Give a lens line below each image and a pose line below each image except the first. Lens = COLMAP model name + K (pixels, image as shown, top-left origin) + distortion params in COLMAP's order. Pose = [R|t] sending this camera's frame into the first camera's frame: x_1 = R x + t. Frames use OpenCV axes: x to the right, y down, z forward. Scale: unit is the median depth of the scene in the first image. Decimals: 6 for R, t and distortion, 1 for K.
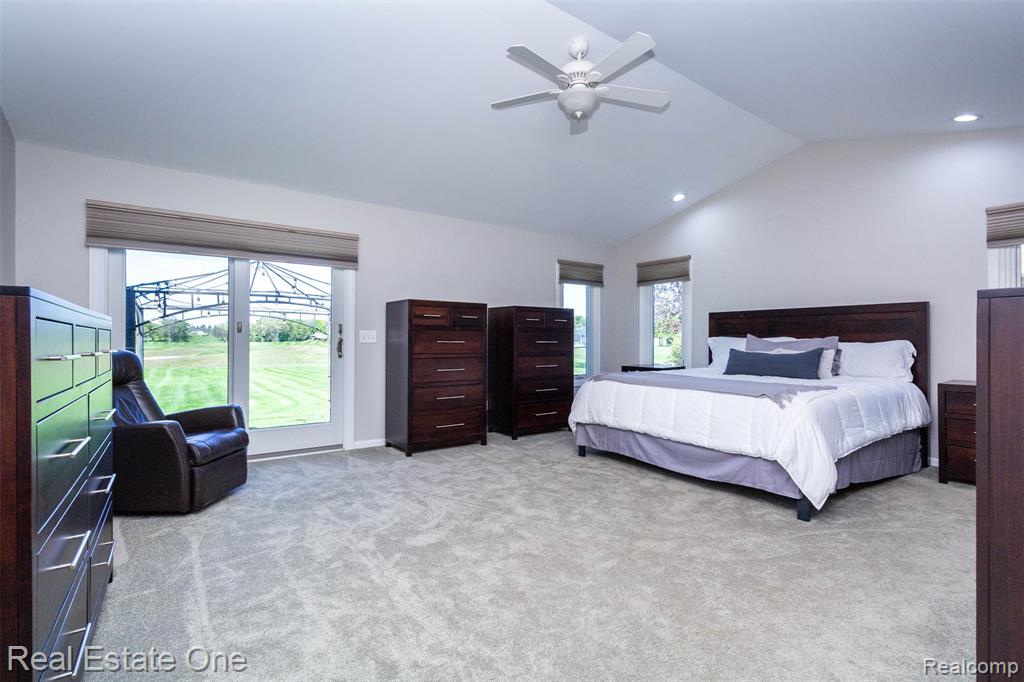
lens RADIAL K [[480.8, 0, 511.1], [0, 480.8, 337.0], [0, 0, 1]] dist [-0.009591, -0.001391]
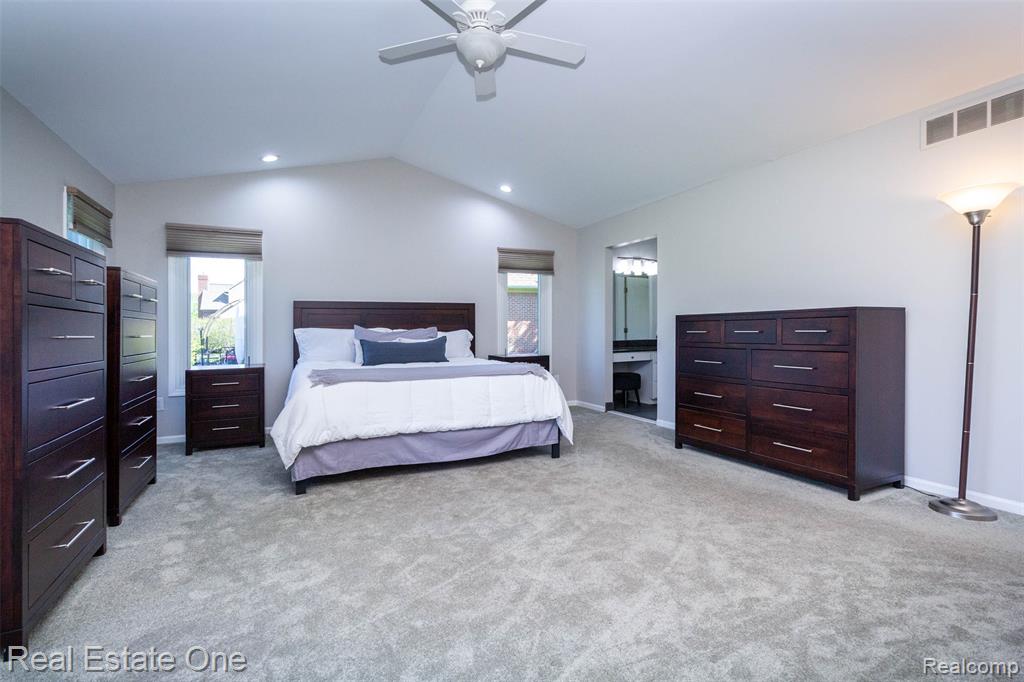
lens RADIAL K [[480.8, 0, 510.2], [0, 480.8, 335.8], [0, 0, 1]] dist [-0.009591, -0.001391]
pose [[0.168793, -0.014694, 0.985542, -0.515429], [0.004696, 0.999890, 0.014103, 0.005057], [-0.985640, 0.002248, 0.168843, 0.589880]]
